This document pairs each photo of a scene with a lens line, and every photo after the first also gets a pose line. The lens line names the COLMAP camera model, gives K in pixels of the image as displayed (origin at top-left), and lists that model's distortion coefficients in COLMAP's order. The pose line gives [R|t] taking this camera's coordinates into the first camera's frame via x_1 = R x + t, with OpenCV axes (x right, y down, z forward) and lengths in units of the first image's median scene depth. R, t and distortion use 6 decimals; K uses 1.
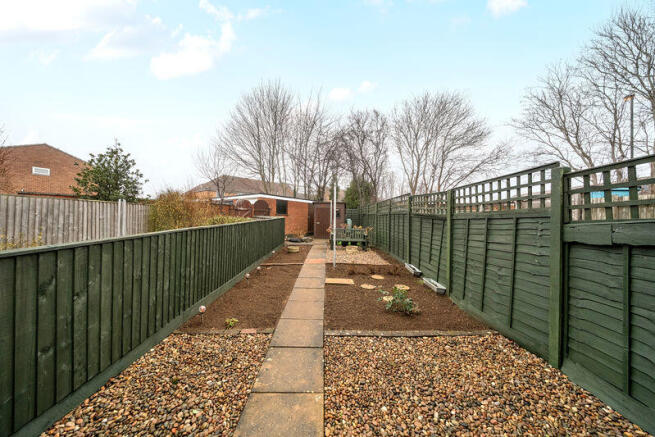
lens RADIAL K [[228.8, 0, 329.9], [0, 228.8, 219.5], [0, 0, 1]] dist [-0.006024, -0.000261]
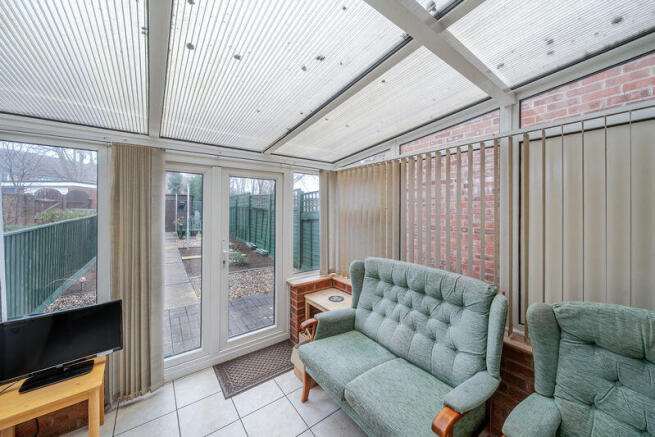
lens RADIAL K [[228.8, 0, 332.8], [0, 228.8, 214.4], [0, 0, 1]] dist [-0.006024, -0.000261]
pose [[0.807137, -0.014956, 0.590175, -0.089442], [0.007513, 0.999858, 0.015063, -0.000781], [-0.590316, -0.007724, 0.807135, -0.561701]]
